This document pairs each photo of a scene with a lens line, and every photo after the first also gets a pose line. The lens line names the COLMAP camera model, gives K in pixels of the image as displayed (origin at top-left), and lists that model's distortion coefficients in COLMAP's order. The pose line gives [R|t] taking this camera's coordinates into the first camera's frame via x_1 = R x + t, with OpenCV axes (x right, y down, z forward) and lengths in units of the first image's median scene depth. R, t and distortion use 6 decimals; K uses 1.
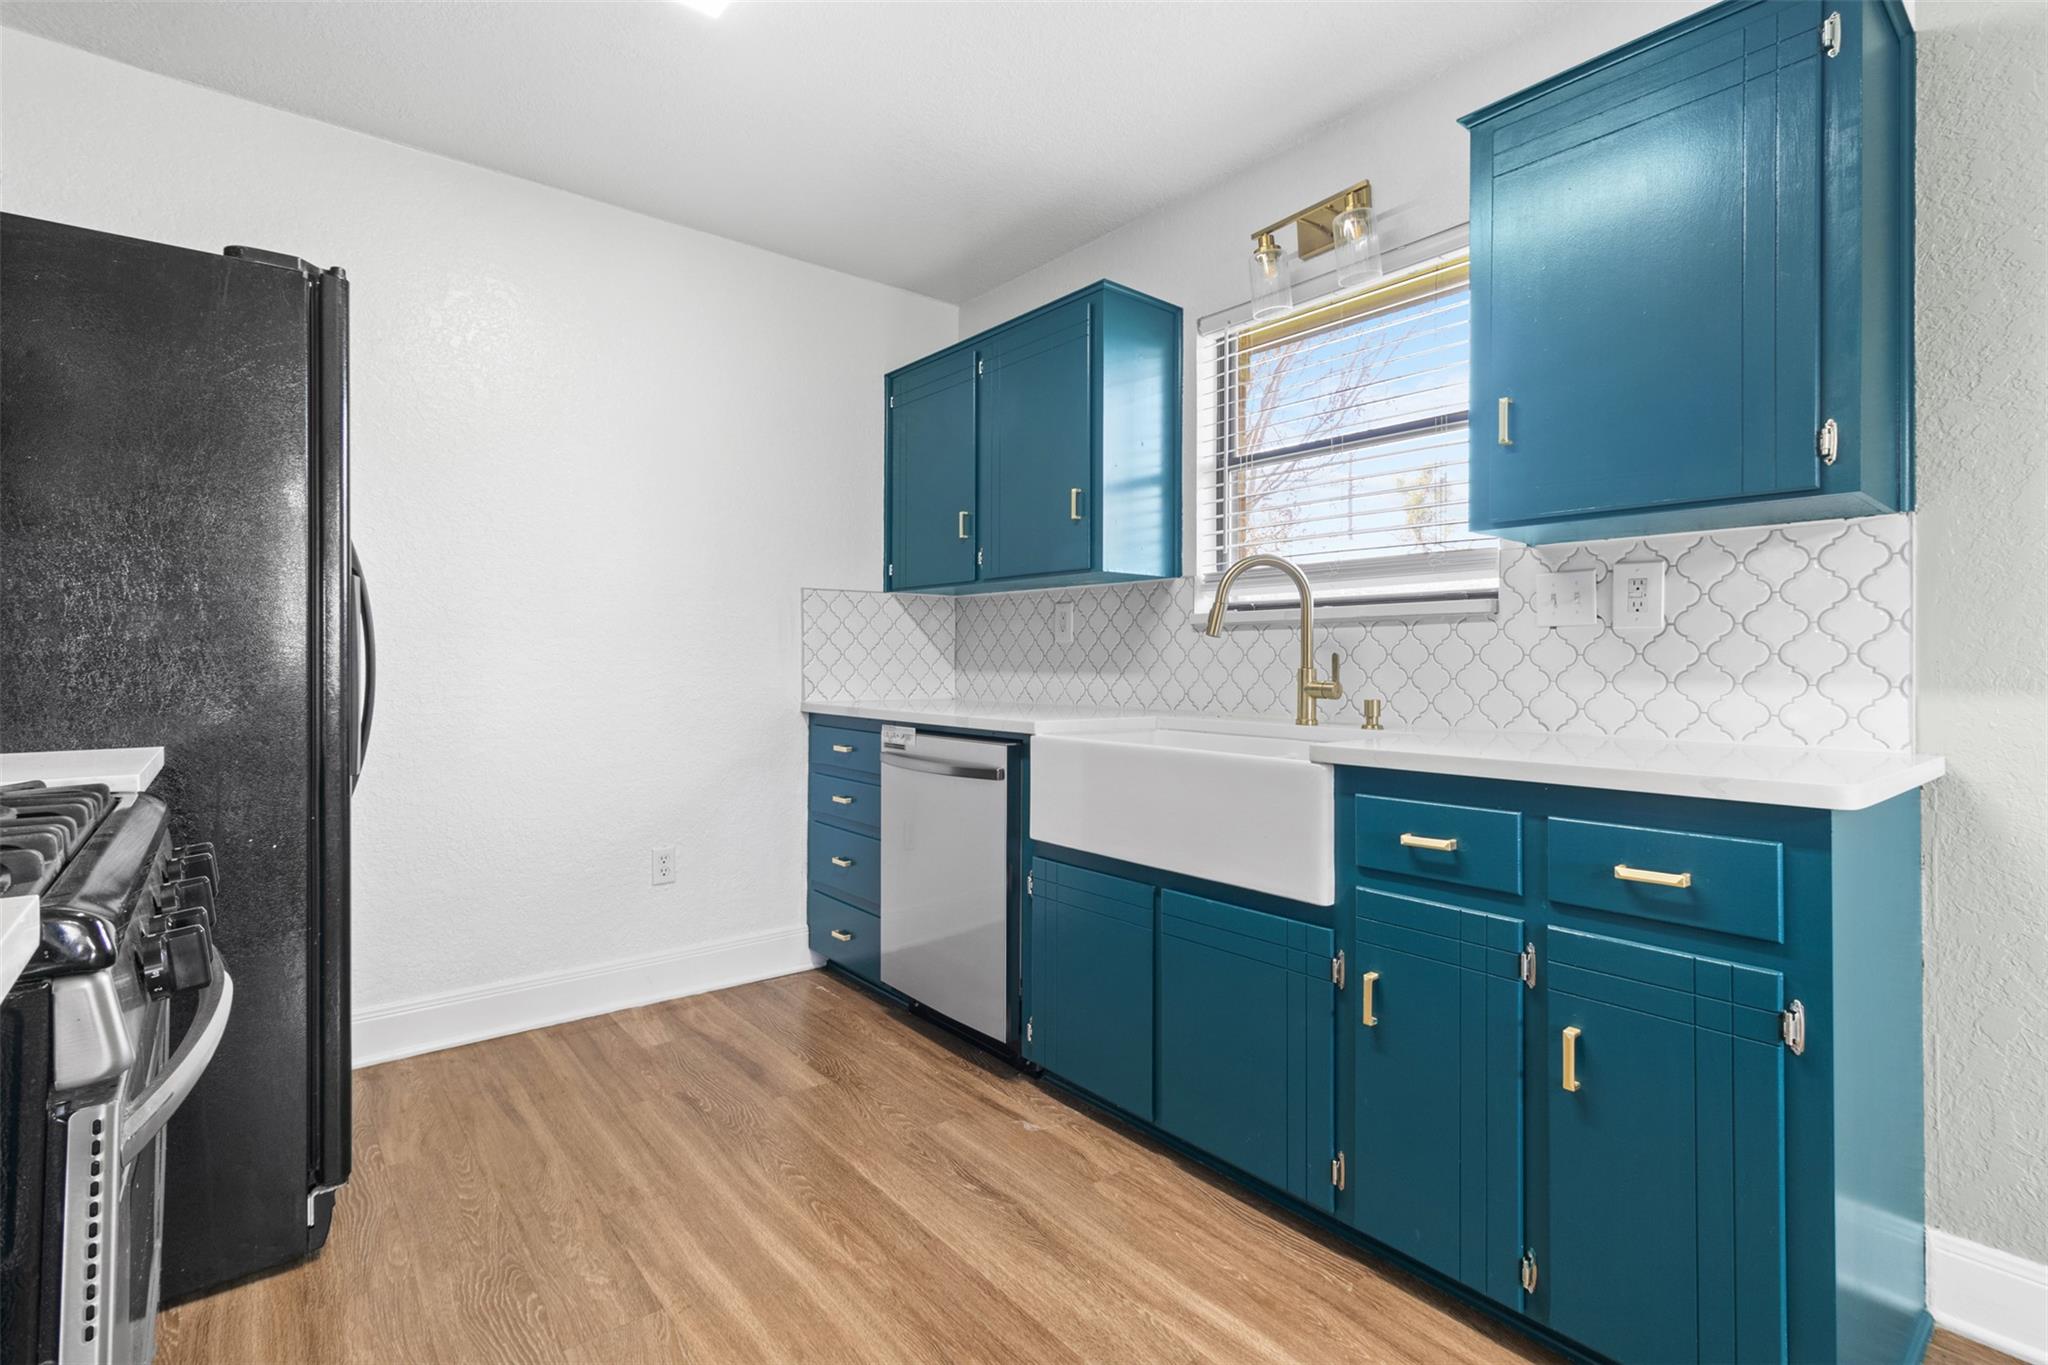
lens RADIAL K [[946.4, 0, 1054.2], [0, 946.4, 647.6], [0, 0, 1]] dist [0.001701, 0.000405]
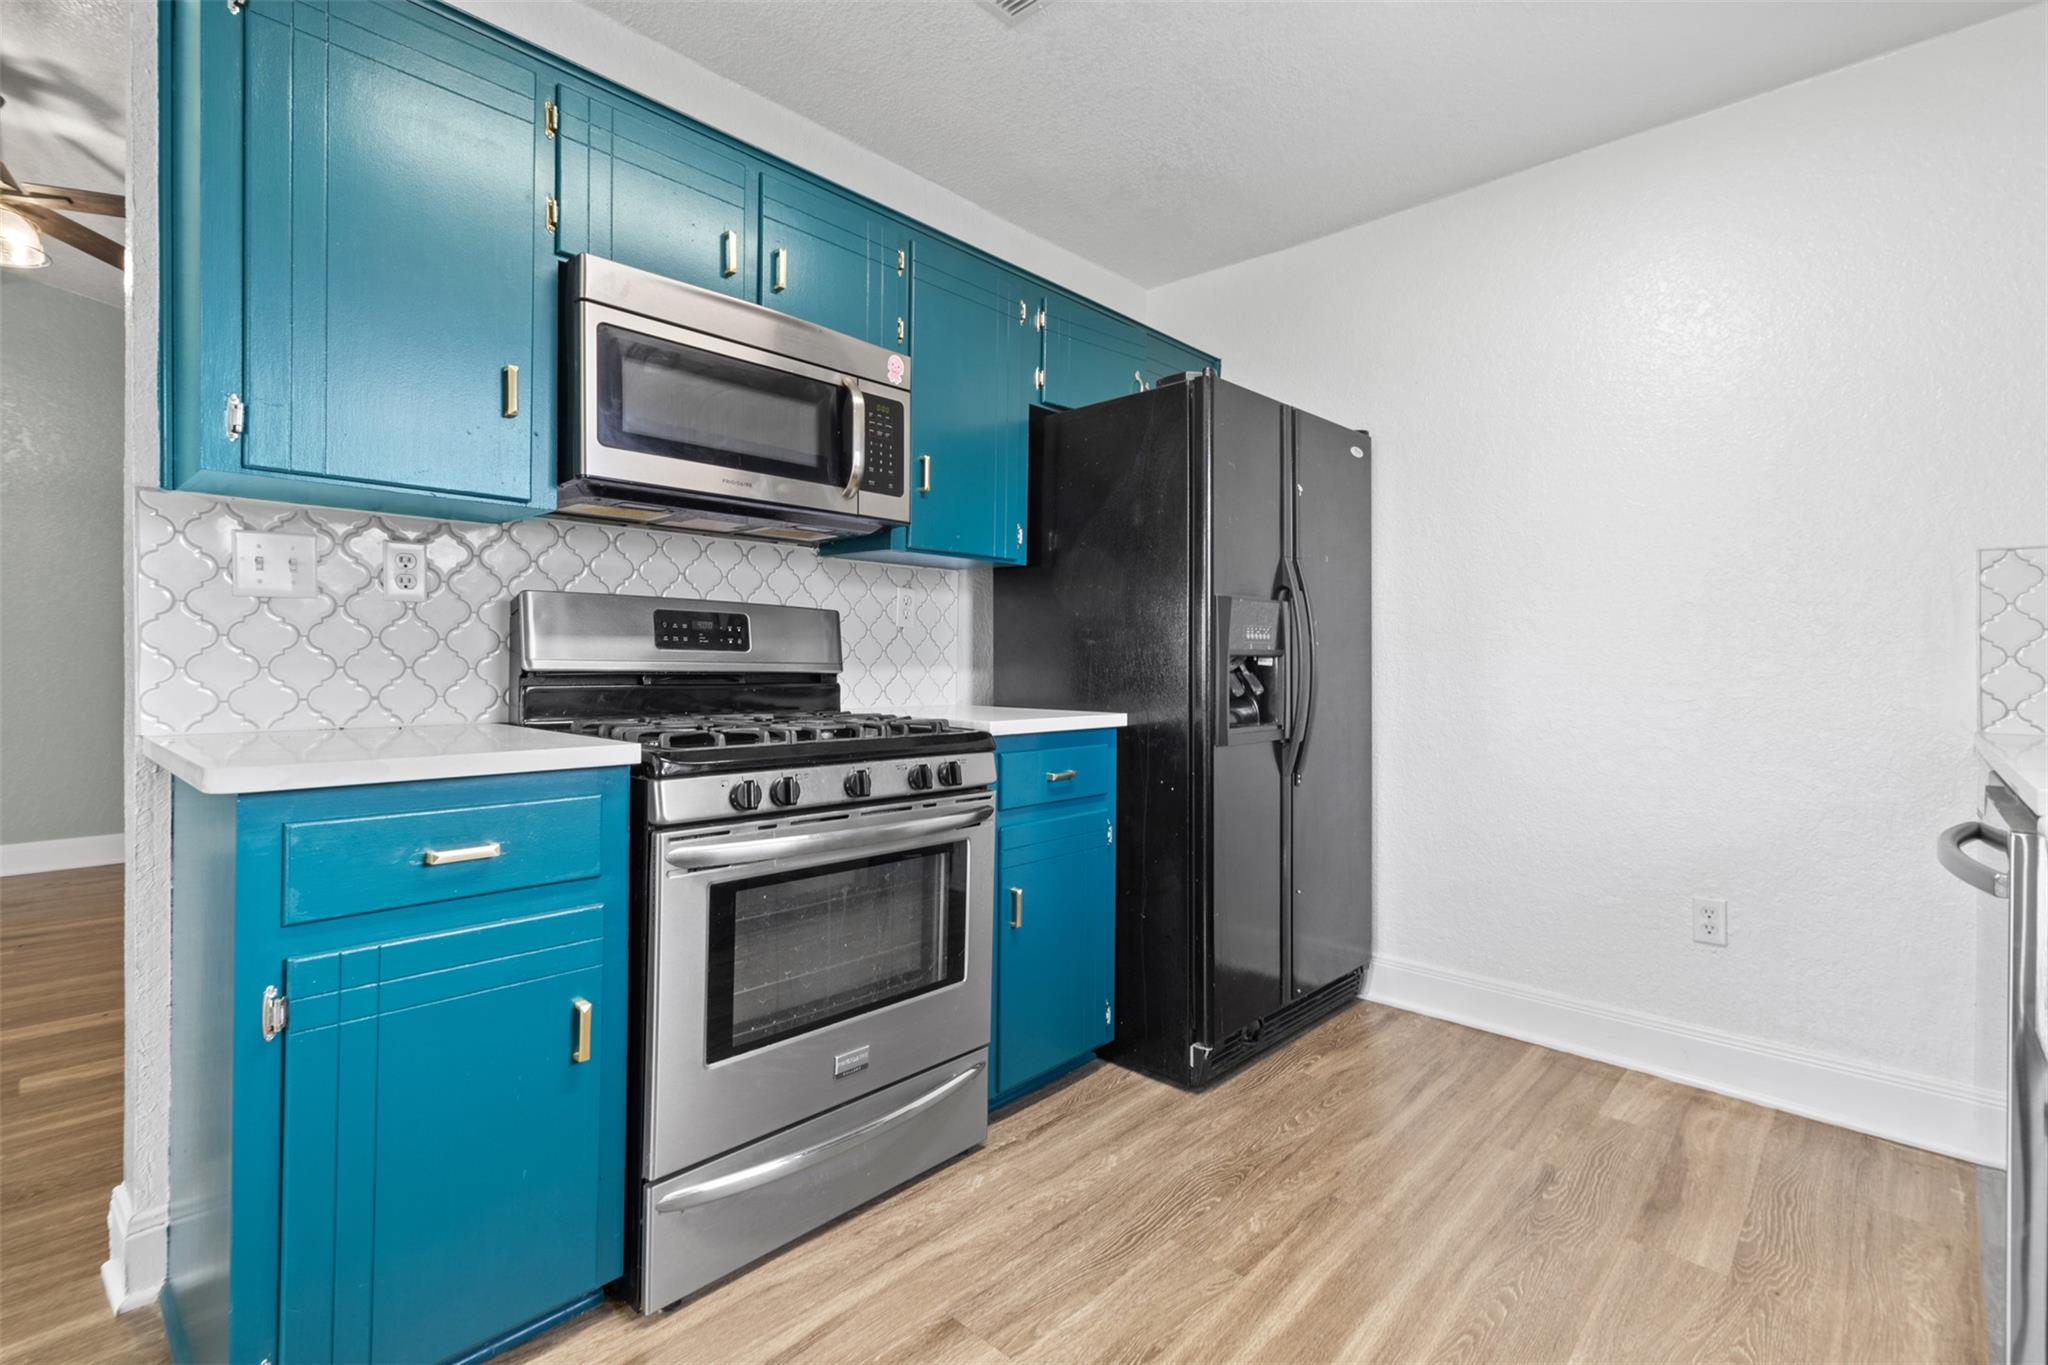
lens RADIAL K [[946.4, 0, 1026.5], [0, 946.4, 668.2], [0, 0, 1]] dist [0.001701, 0.000405]
pose [[0.116535, 0.011268, -0.993123, 0.367459], [0.001674, 0.999932, 0.011541, 0.009218], [0.993185, -0.003007, 0.116509, 0.402457]]
